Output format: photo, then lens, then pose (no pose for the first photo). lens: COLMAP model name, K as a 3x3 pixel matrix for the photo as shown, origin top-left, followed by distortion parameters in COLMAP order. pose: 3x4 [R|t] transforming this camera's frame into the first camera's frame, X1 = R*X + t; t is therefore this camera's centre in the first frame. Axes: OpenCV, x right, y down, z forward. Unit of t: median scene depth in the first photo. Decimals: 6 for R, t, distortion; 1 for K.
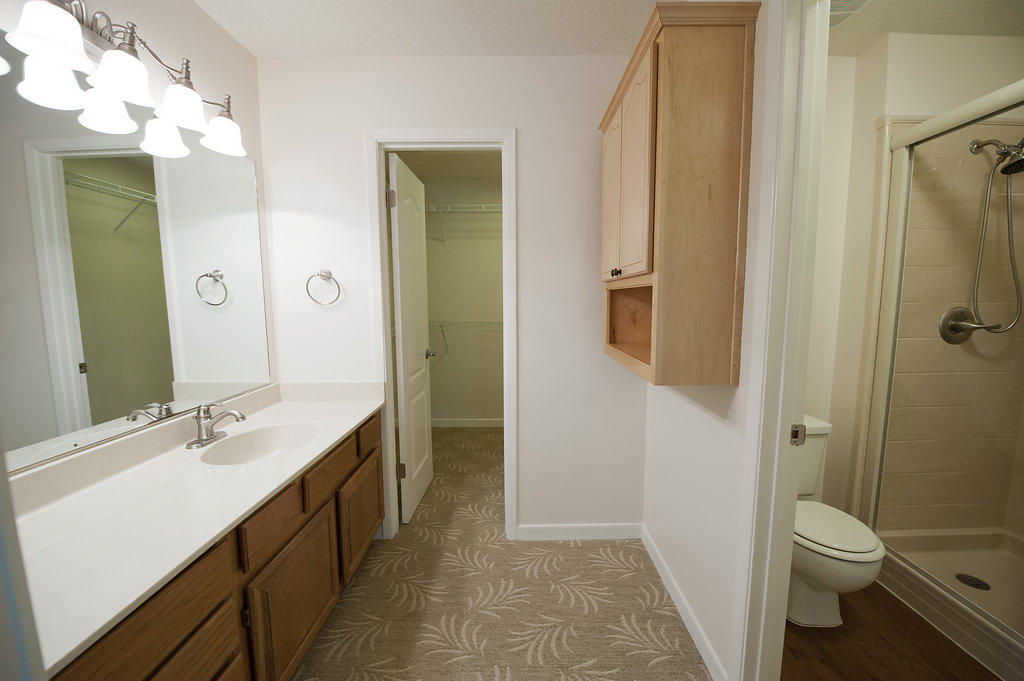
lens RADIAL K [[410.9, 0, 515.8], [0, 410.9, 345.8], [0, 0, 1]] dist [-0.019810, -0.000145]
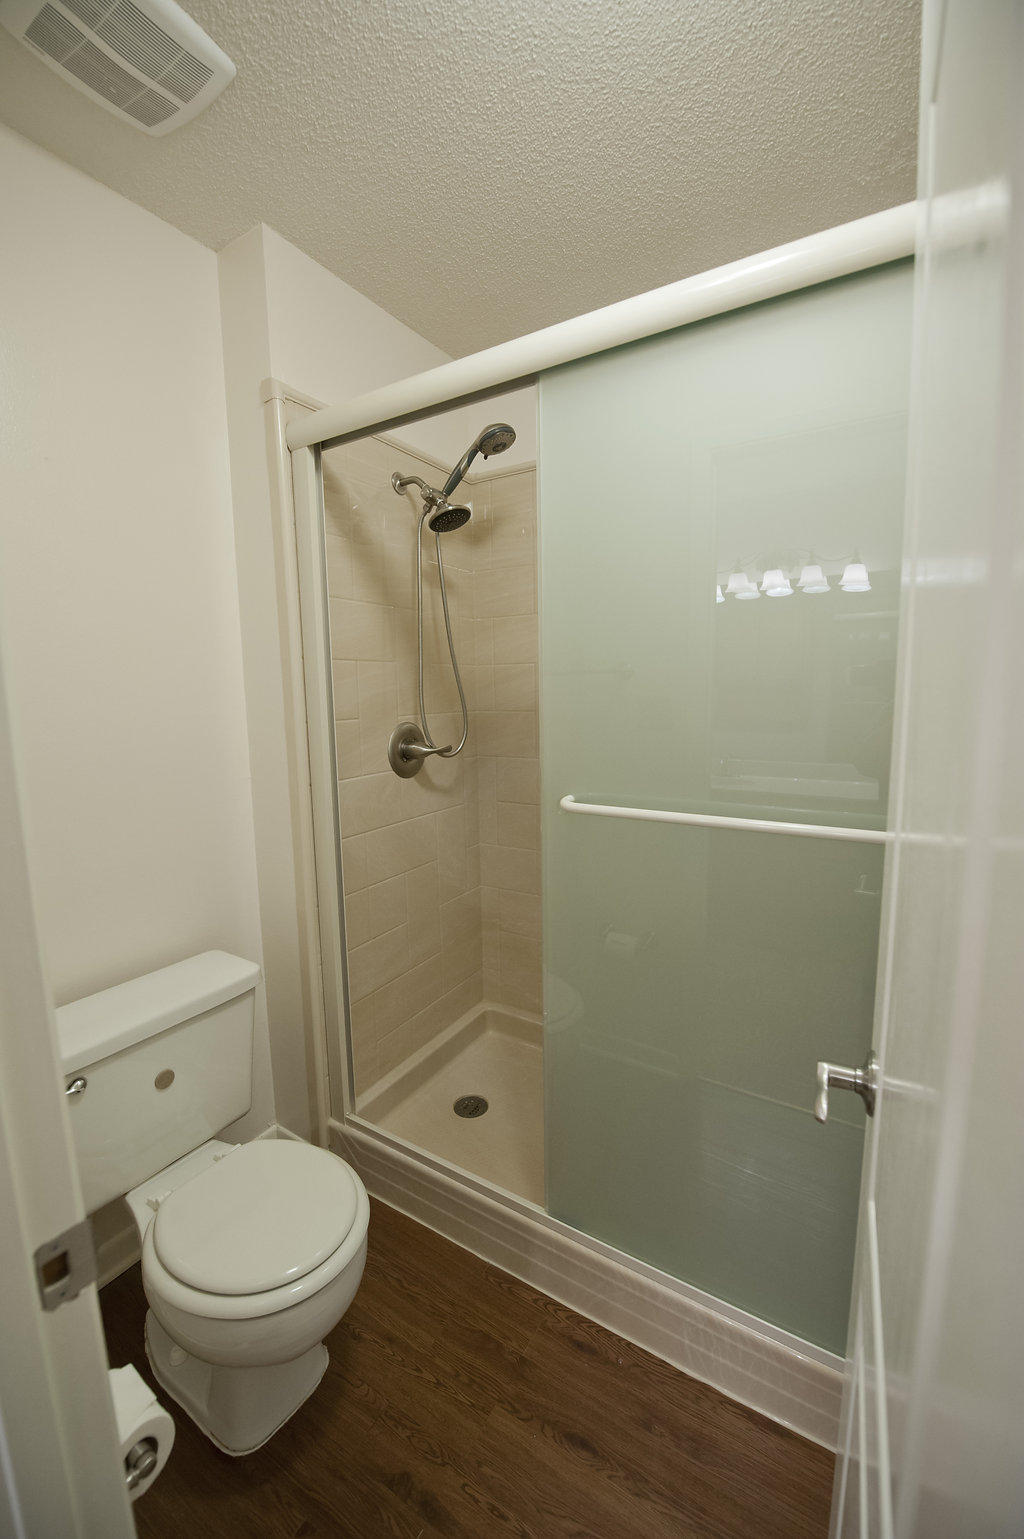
lens RADIAL K [[617.5, 0, 521.1], [0, 617.5, 772.2], [0, 0, 1]] dist [-0.019810, -0.000145]
pose [[0.521933, -0.116994, 0.844925, 0.335324], [0.108360, 0.991618, 0.070369, -0.069700], [-0.846075, 0.054828, 0.530236, 0.304923]]
